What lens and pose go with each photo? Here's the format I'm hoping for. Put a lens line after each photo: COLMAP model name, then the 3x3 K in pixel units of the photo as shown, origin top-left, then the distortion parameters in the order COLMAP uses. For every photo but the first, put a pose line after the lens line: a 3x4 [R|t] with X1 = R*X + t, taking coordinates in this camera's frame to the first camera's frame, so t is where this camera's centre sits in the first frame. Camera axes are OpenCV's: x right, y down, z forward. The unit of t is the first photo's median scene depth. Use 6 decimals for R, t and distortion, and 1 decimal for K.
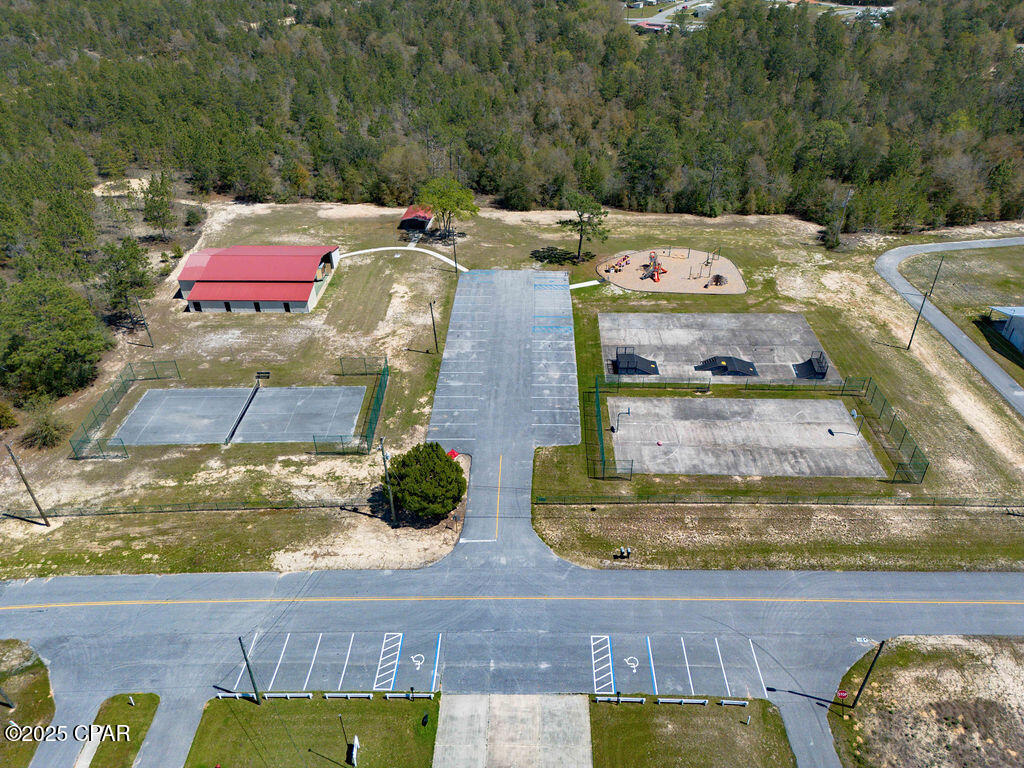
lens RADIAL K [[717.2, 0, 512.0], [0, 717.2, 384.0], [0, 0, 1]] dist [0.062465, -0.063315]
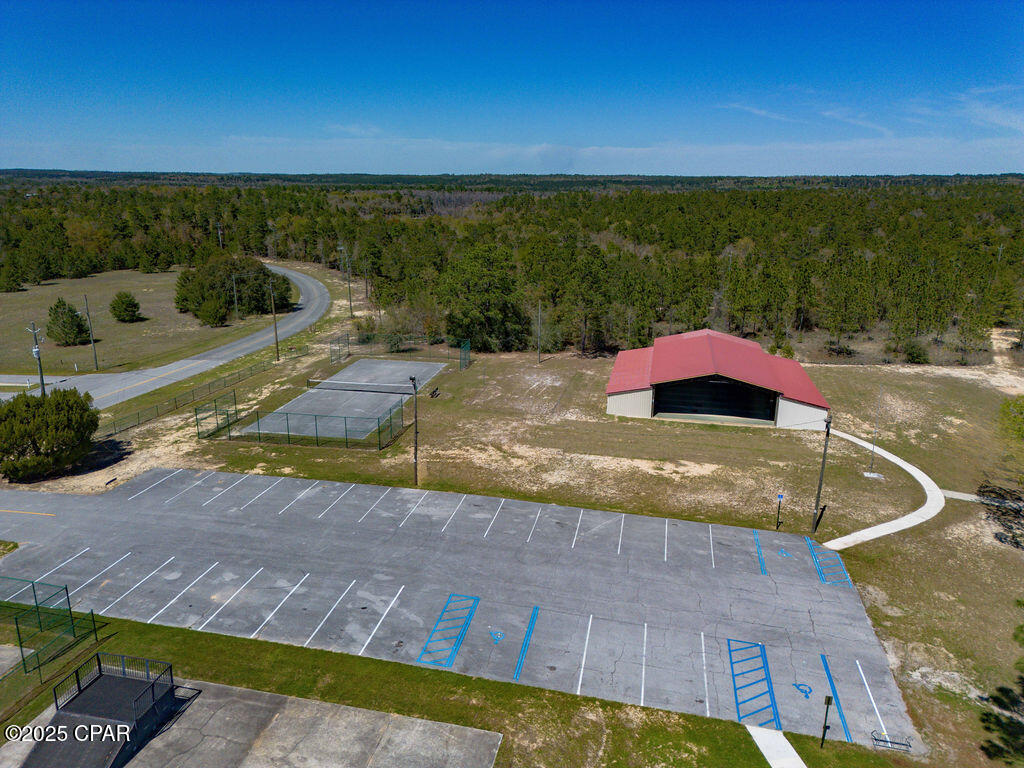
lens RADIAL K [[717.2, 0, 512.0], [0, 717.2, 384.0], [0, 0, 1]] dist [0.062465, -0.063315]
pose [[-0.178311, 0.272485, -0.945493, 0.352797], [-0.562881, 0.759896, 0.325151, -0.299775], [0.807075, 0.590178, 0.017878, 0.975458]]
